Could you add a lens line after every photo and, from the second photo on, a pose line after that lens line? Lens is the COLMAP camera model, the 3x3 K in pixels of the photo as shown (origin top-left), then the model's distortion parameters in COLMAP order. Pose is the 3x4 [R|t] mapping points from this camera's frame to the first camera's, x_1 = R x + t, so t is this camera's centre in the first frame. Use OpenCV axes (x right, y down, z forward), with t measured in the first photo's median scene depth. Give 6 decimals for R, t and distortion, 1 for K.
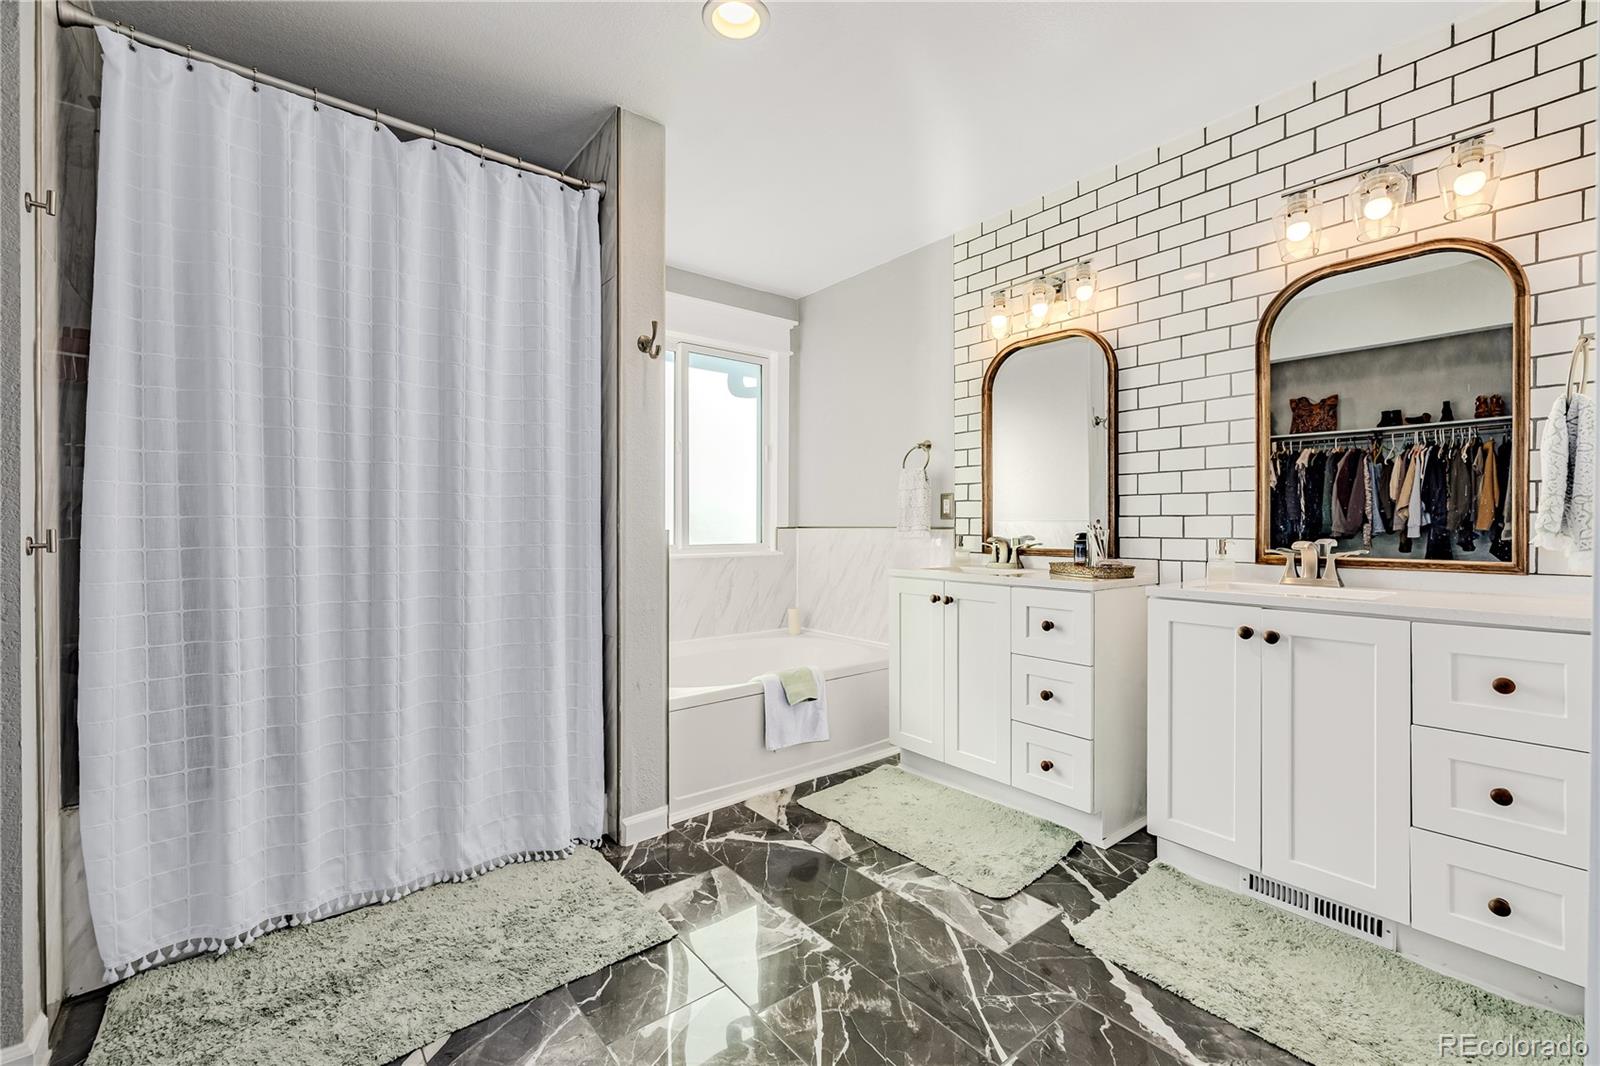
lens RADIAL K [[680.5, 0, 798.7], [0, 680.5, 529.6], [0, 0, 1]] dist [0.002792, 0.000358]
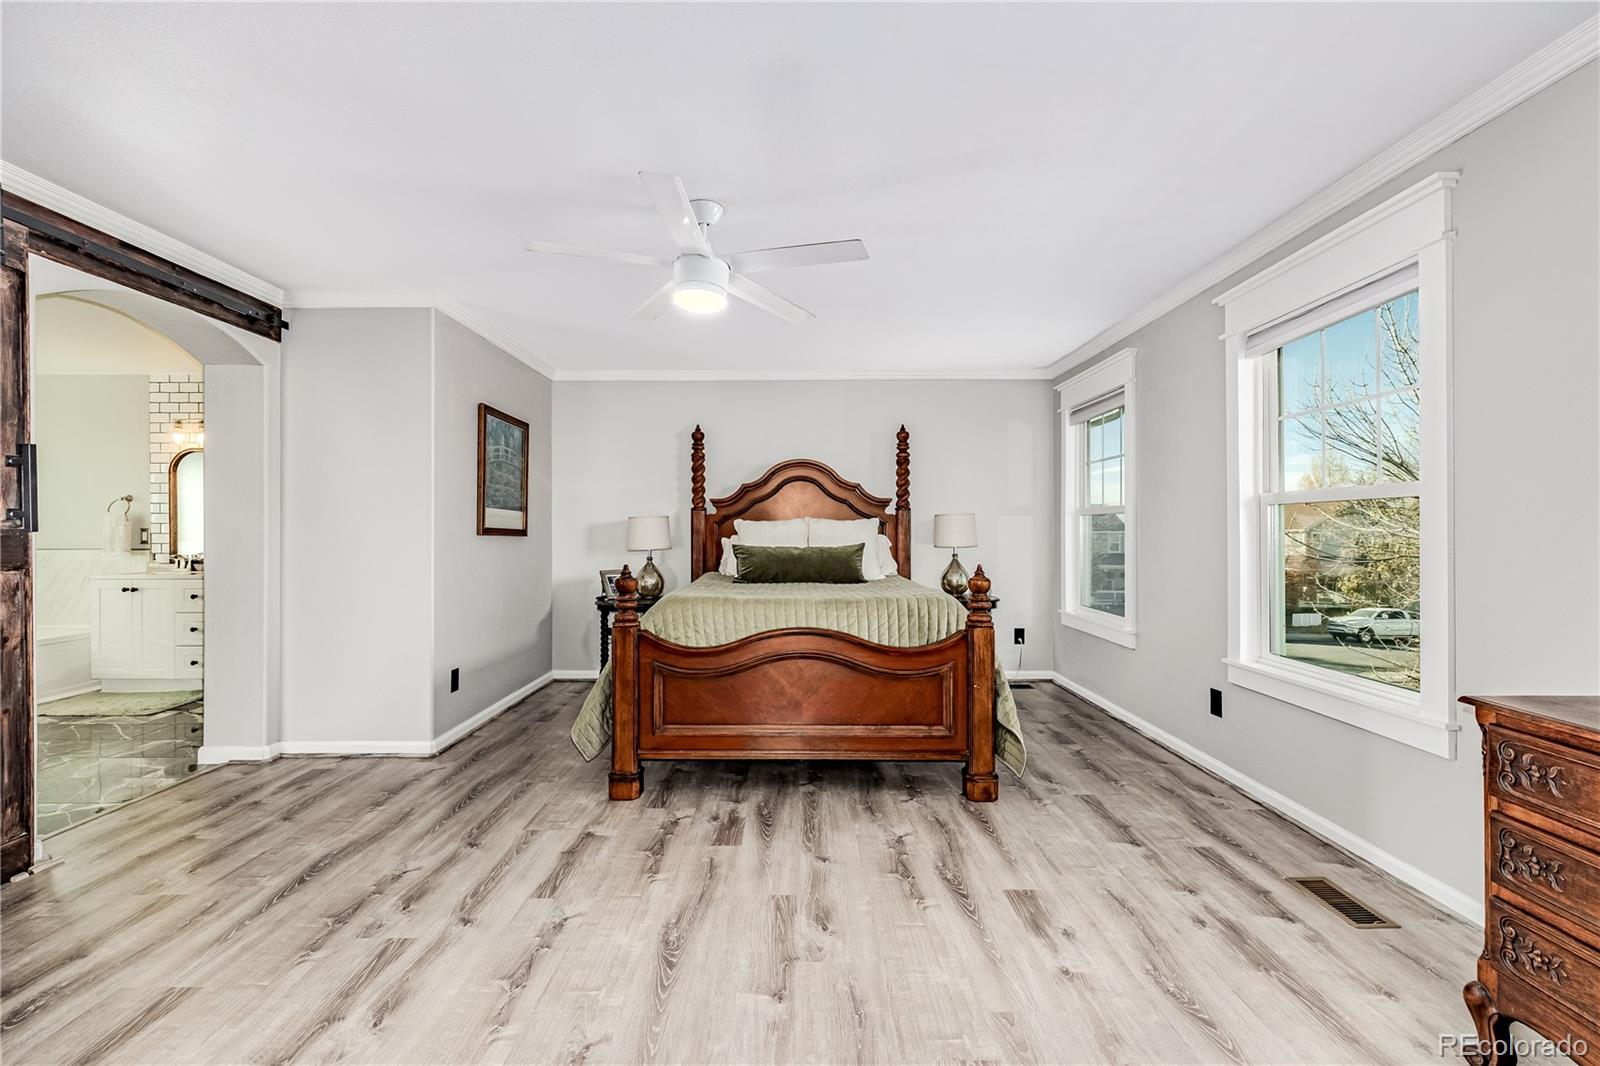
lens RADIAL K [[680.5, 0, 802.7], [0, 680.5, 528.6], [0, 0, 1]] dist [0.002792, 0.000358]
pose [[0.630439, 0.003151, 0.776233, -0.065234], [0.005085, 0.999954, -0.008190, -0.032463], [-0.776222, 0.009110, 0.630393, -1.356152]]
